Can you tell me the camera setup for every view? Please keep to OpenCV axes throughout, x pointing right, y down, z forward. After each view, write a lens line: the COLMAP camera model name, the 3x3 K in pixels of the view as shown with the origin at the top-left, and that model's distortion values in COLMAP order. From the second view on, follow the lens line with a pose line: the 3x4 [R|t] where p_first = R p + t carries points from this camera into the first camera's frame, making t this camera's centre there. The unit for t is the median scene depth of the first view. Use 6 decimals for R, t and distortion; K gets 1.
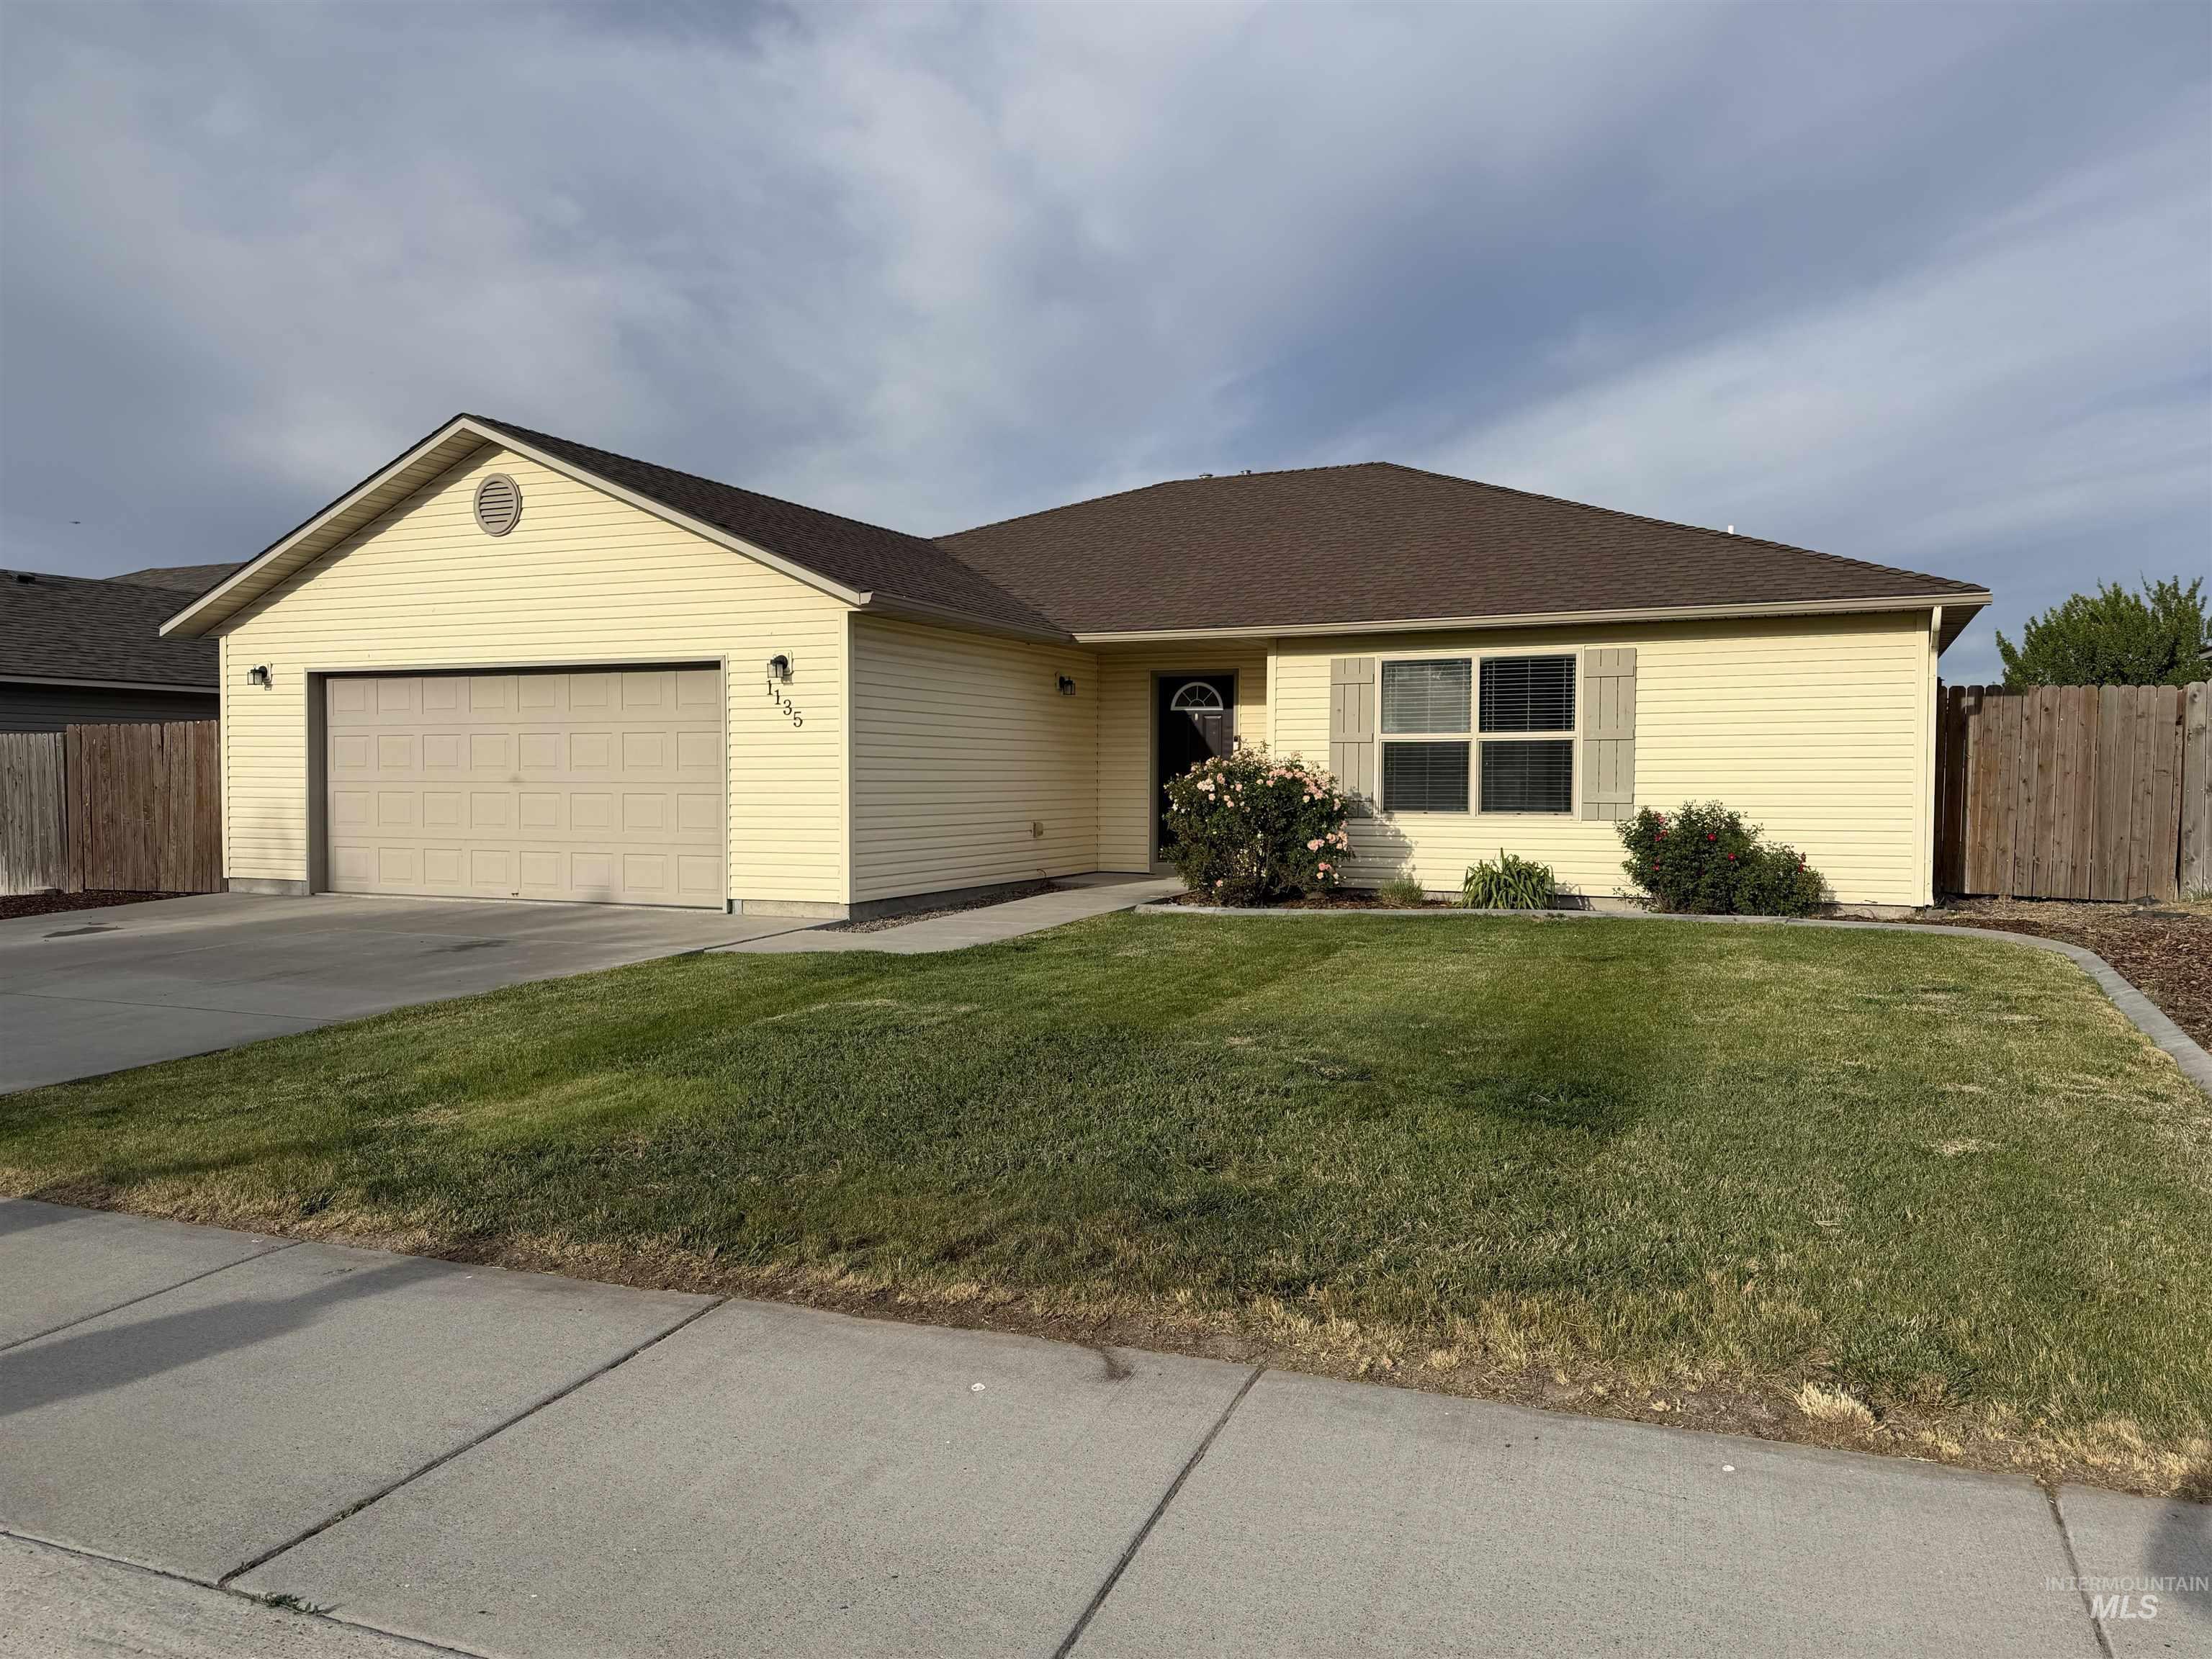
lens RADIAL K [[1582.0, 0, 1102.0], [0, 1582.0, 833.3], [0, 0, 1]] dist [0.043049, -0.050191]
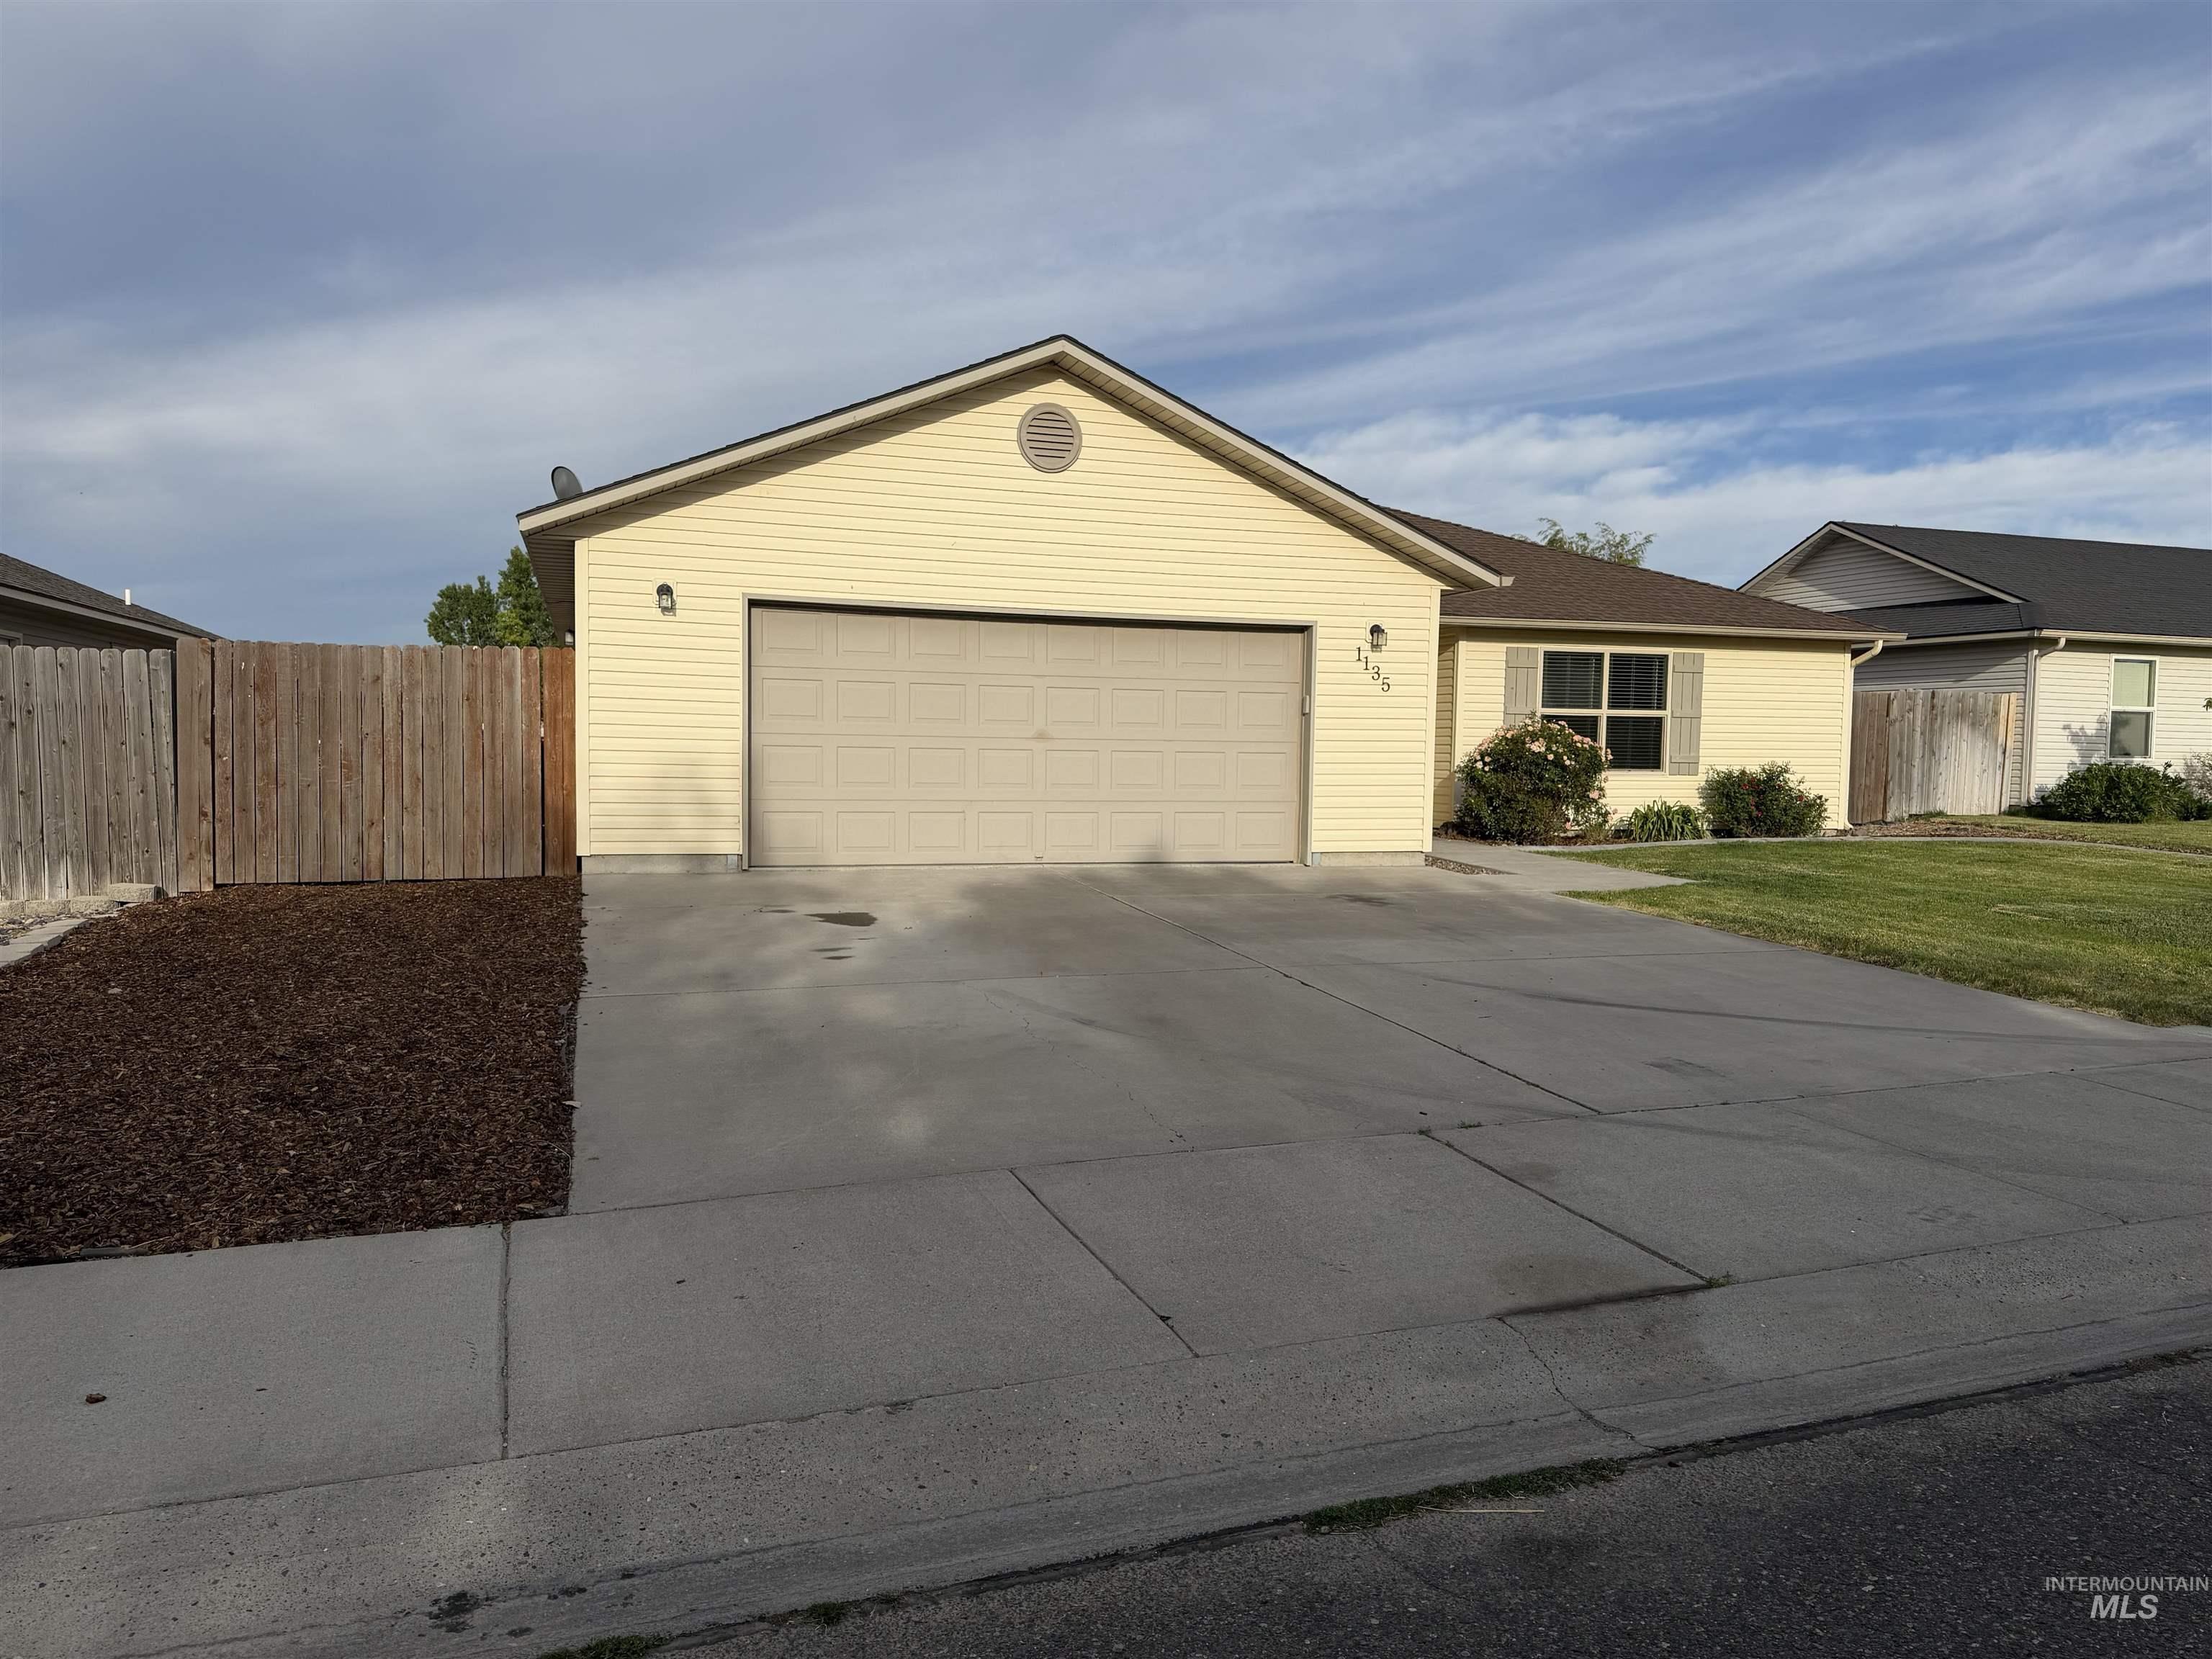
lens RADIAL K [[1582.0, 0, 1112.5], [0, 1582.0, 820.4], [0, 0, 1]] dist [0.043049, -0.050191]
pose [[0.742171, -0.021917, 0.669853, -0.970078], [0.009696, 0.999712, 0.021967, -0.003820], [-0.670141, -0.009808, 0.742169, 0.290198]]
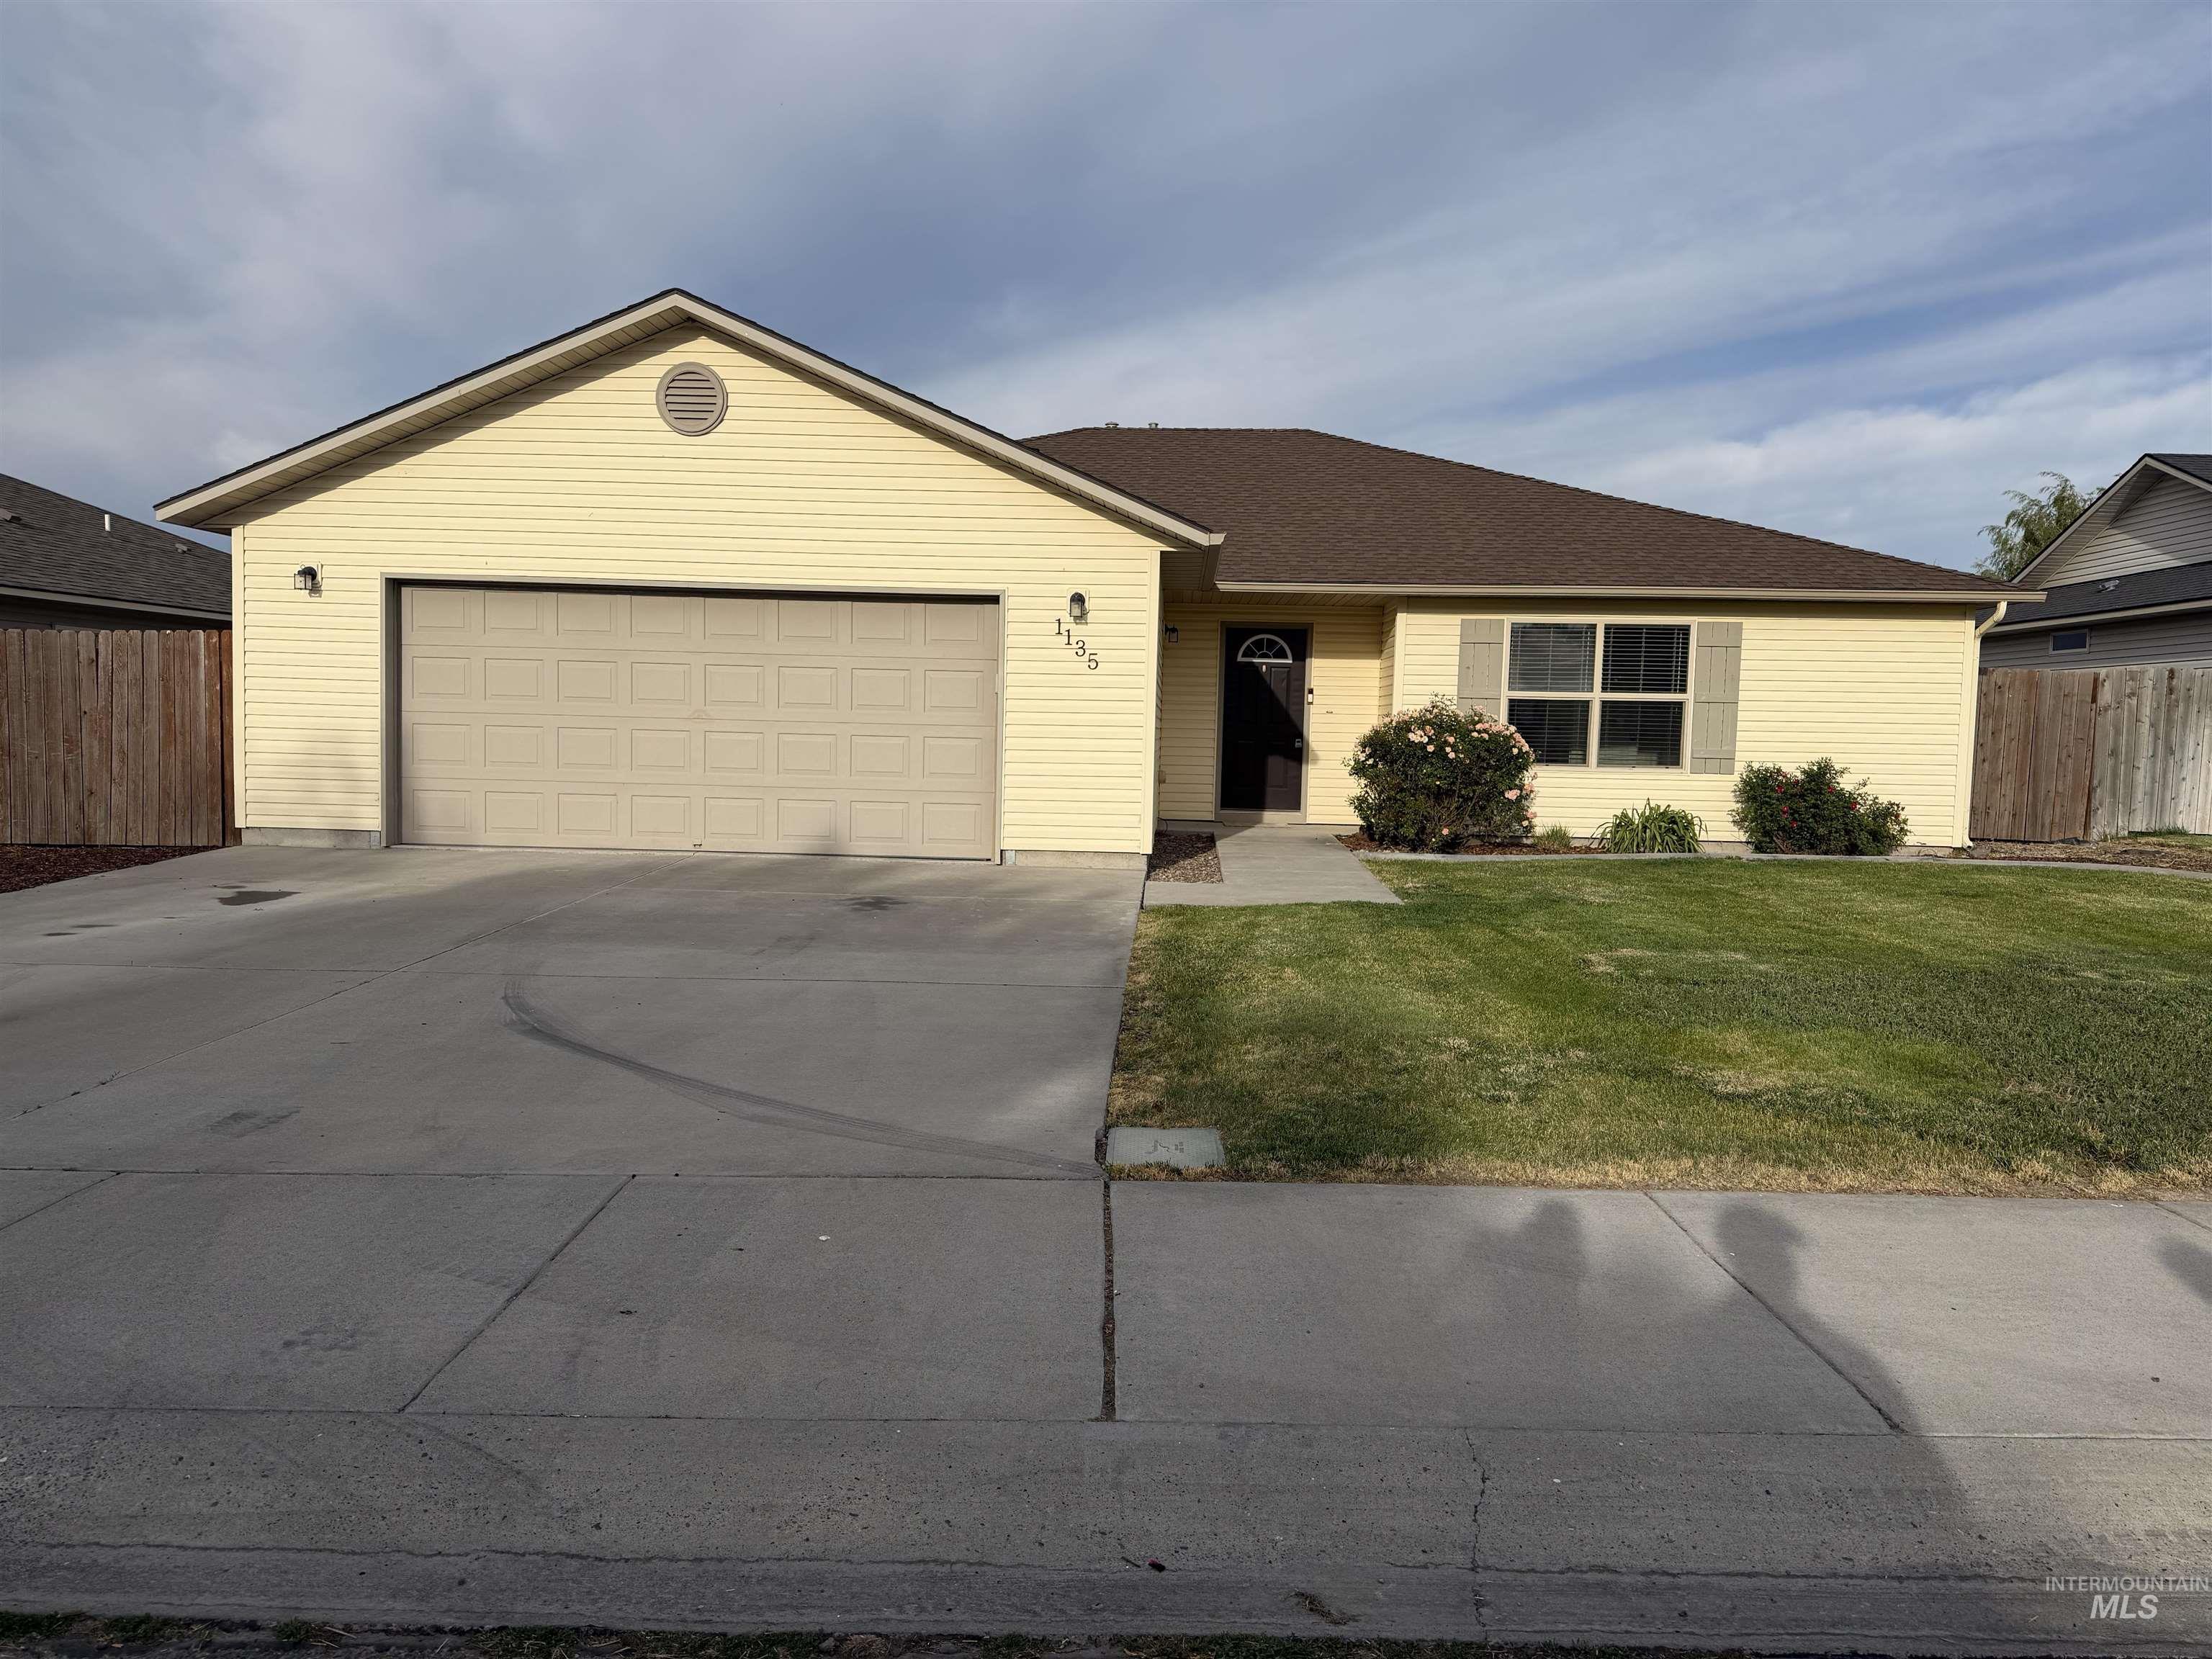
lens RADIAL K [[1582.0, 0, 1116.5], [0, 1582.0, 839.3], [0, 0, 1]] dist [0.043049, -0.050191]
pose [[0.929398, -0.005542, 0.369038, -0.485074], [-0.007958, 0.999354, 0.035049, 0.002092], [-0.368993, -0.035511, 0.928753, 0.097361]]
